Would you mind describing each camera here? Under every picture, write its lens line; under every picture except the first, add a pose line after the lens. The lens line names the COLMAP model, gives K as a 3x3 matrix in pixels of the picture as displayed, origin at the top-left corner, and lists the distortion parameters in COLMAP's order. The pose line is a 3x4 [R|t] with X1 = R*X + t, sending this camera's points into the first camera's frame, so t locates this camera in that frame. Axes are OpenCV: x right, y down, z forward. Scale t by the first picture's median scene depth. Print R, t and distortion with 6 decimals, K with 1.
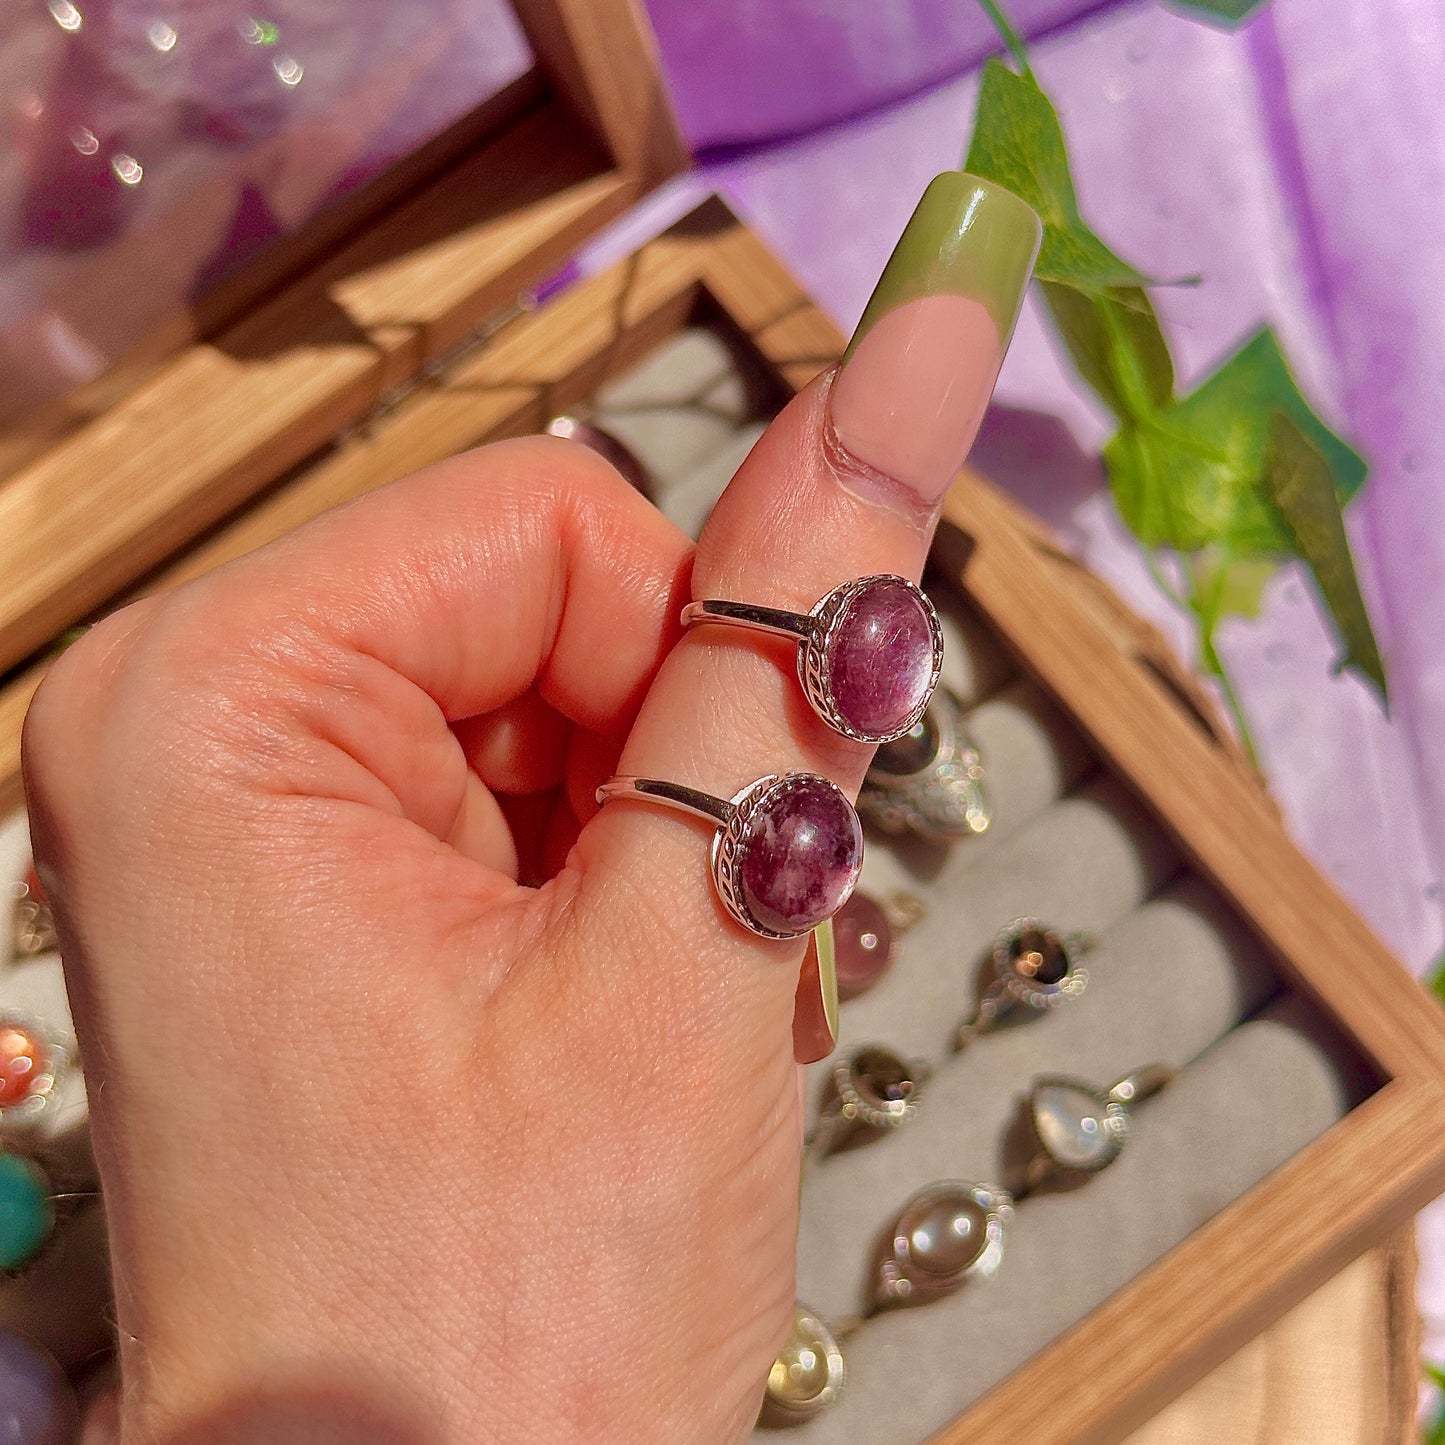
lens RADIAL K [[2672.6, 0, 722.5], [0, 2672.6, 722.5], [0, 0, 1]] dist [0.057411, -0.054226]
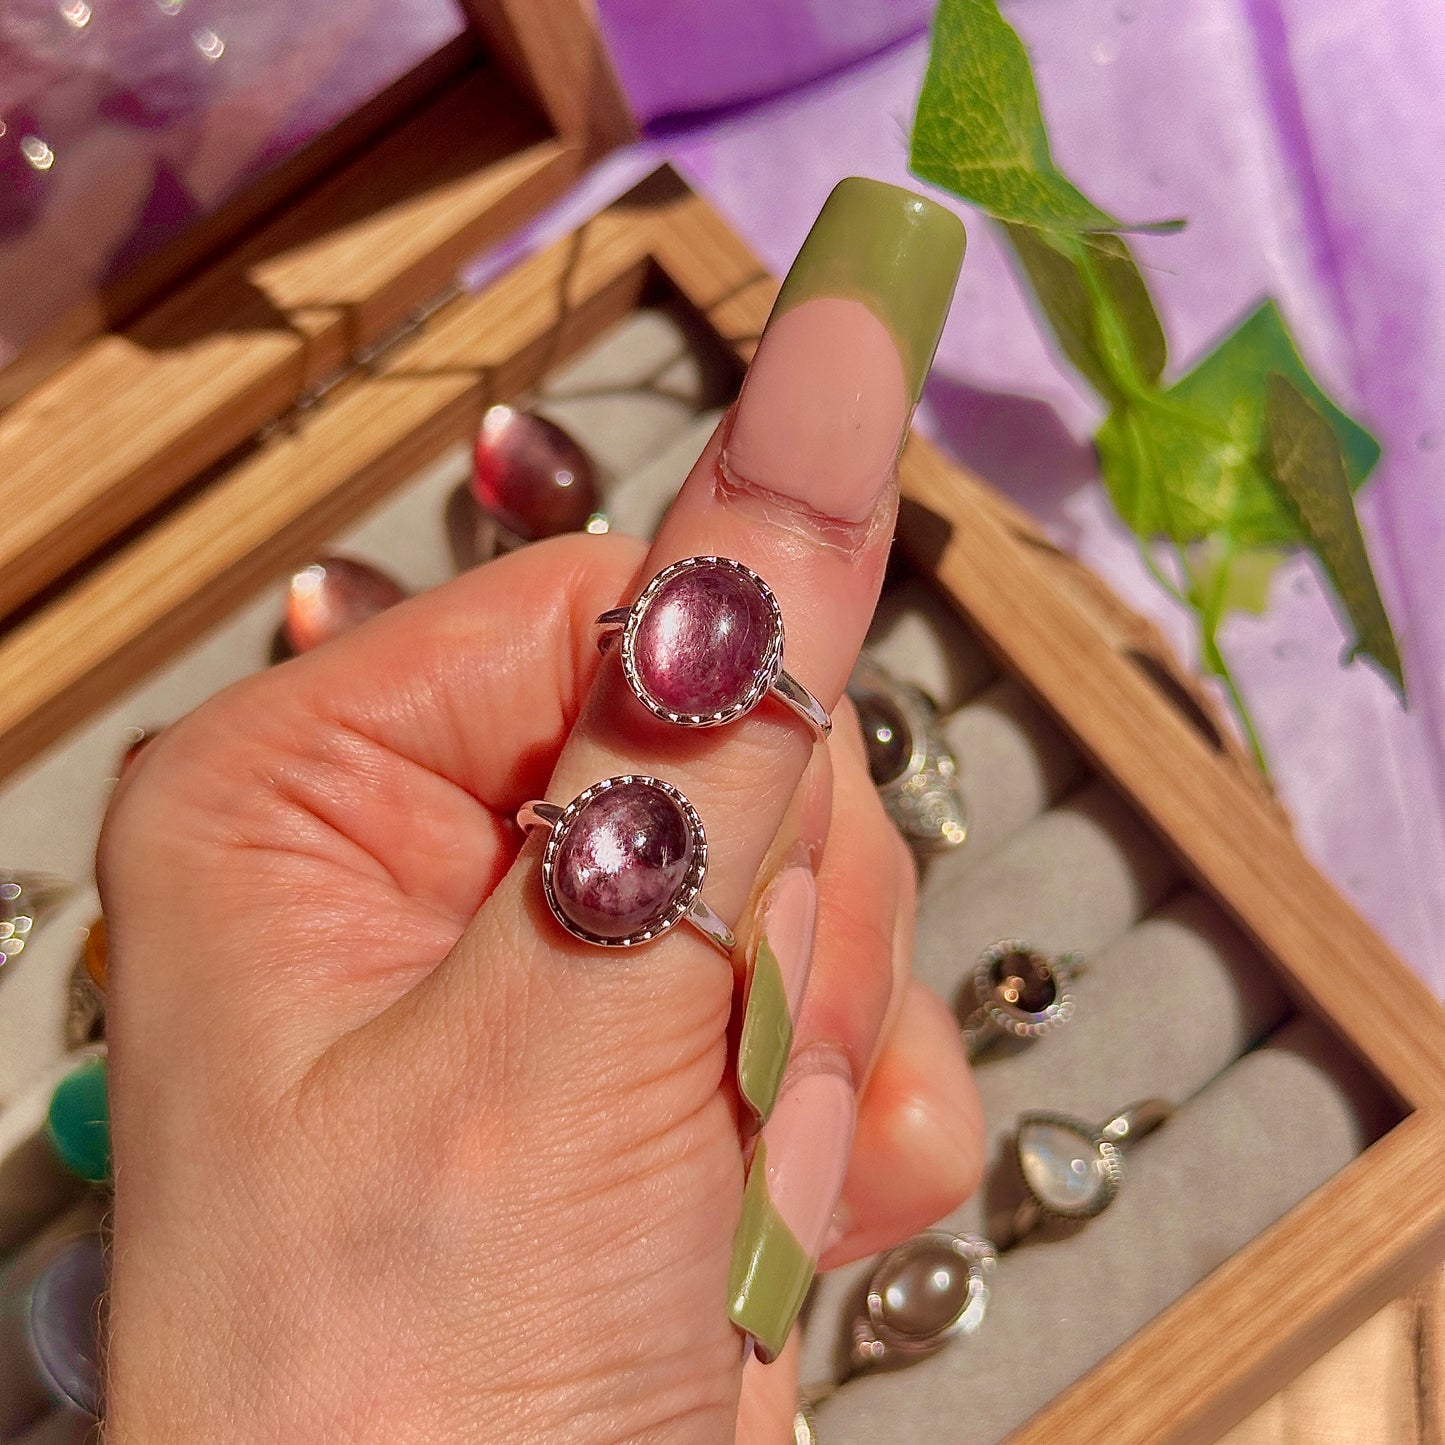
lens RADIAL K [[2642.6, 0, 726.5], [0, 2642.6, 749.0], [0, 0, 1]] dist [0.035843, 0.012603]
pose [[0.999764, -0.016077, -0.014603, 0.030336], [0.015956, 0.999837, -0.008396, 0.013705], [0.014736, 0.008161, 0.999858, 0.095883]]
